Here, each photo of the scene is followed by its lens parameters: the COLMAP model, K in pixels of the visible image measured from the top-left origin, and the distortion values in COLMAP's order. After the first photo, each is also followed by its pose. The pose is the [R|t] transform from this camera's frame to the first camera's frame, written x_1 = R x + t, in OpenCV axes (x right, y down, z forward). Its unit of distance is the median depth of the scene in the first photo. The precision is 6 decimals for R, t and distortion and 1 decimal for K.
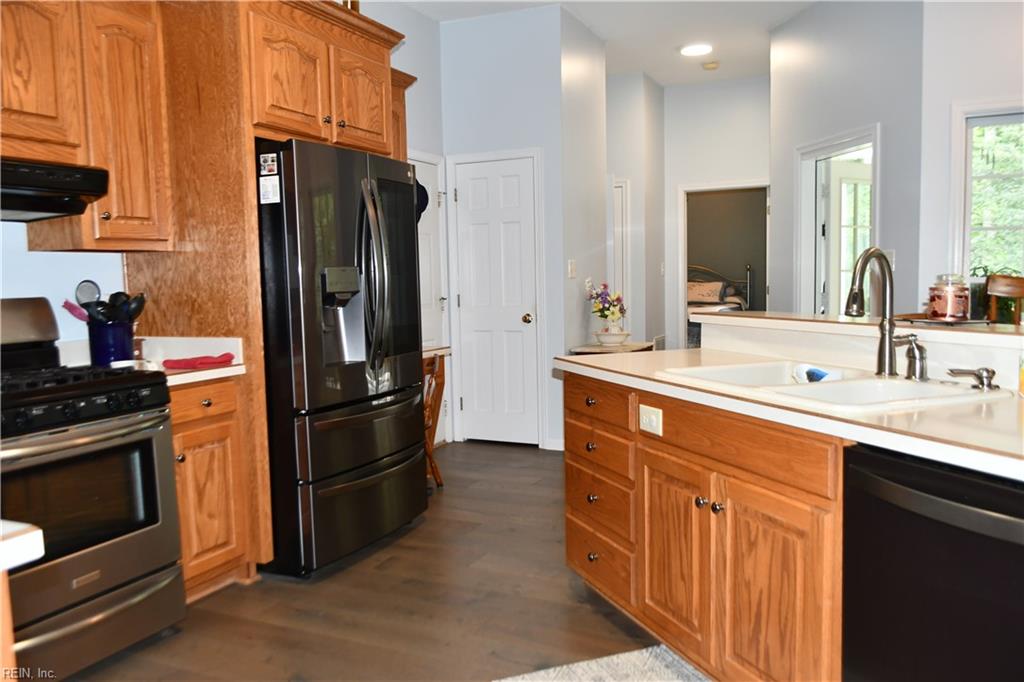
lens RADIAL K [[786.9, 0, 511.8], [0, 786.9, 342.9], [0, 0, 1]] dist [0.012908, 0.009095]
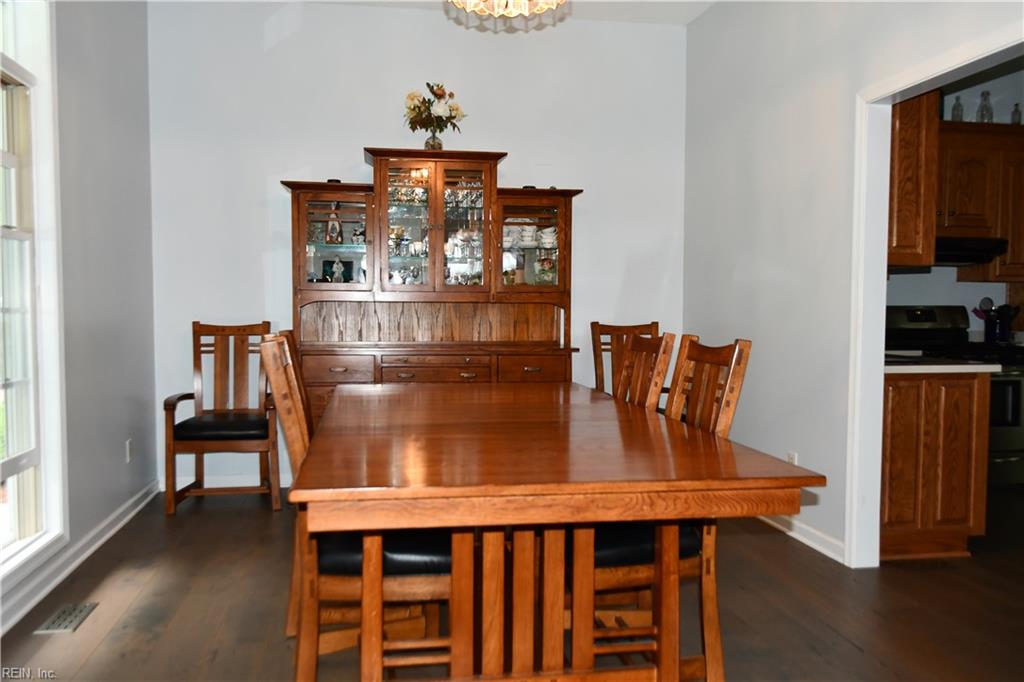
lens RADIAL K [[786.9, 0, 508.3], [0, 786.9, 345.5], [0, 0, 1]] dist [0.012908, 0.009095]
pose [[0.582953, 0.068278, -0.809632, 0.337481], [-0.093264, 0.995500, 0.016800, 0.111096], [0.807135, 0.065716, 0.586698, -1.037345]]
